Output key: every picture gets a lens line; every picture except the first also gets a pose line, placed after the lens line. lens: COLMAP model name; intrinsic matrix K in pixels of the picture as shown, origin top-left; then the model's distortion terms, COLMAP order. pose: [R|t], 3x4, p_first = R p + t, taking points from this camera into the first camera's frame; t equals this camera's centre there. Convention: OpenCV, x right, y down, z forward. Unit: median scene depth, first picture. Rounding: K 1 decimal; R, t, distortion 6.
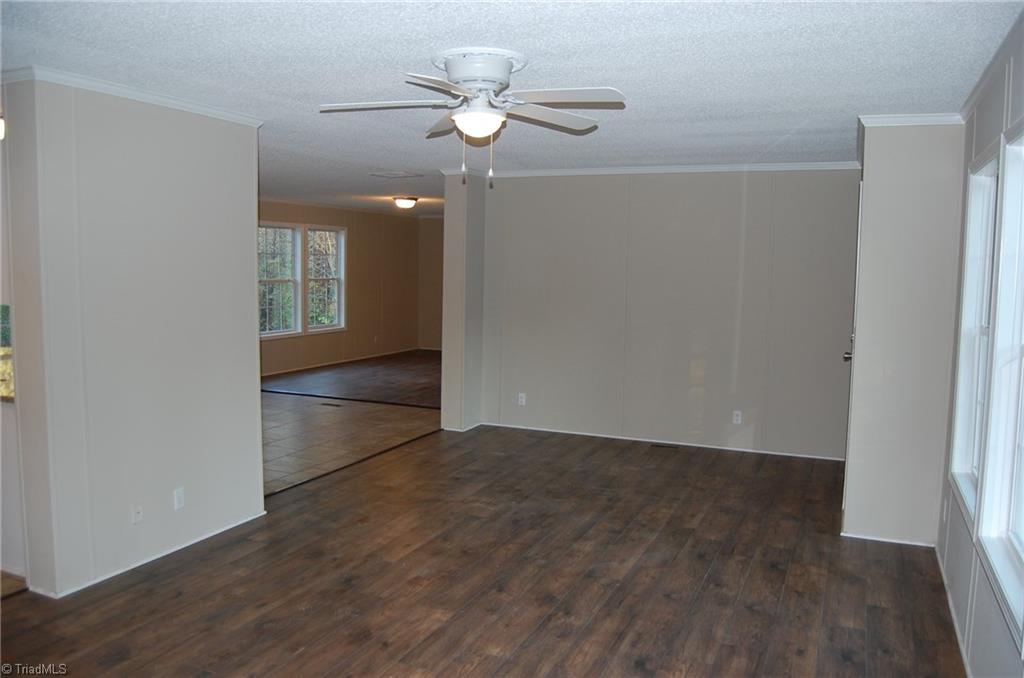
lens RADIAL K [[797.6, 0, 514.7], [0, 797.6, 338.5], [0, 0, 1]] dist [-0.088189, 0.027269]
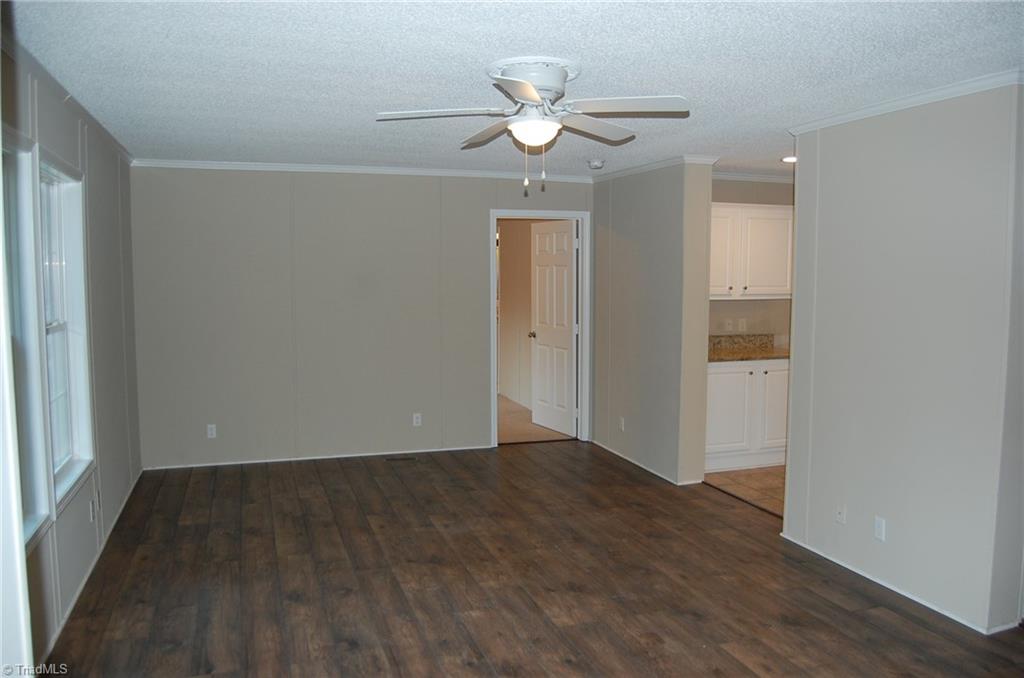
lens RADIAL K [[797.6, 0, 510.2], [0, 797.6, 341.4], [0, 0, 1]] dist [-0.088189, 0.027269]
pose [[-0.739954, 0.043871, -0.671225, 0.615729], [-0.076299, 0.985957, 0.148553, -0.143768], [0.668316, 0.161136, -0.726216, 1.629954]]
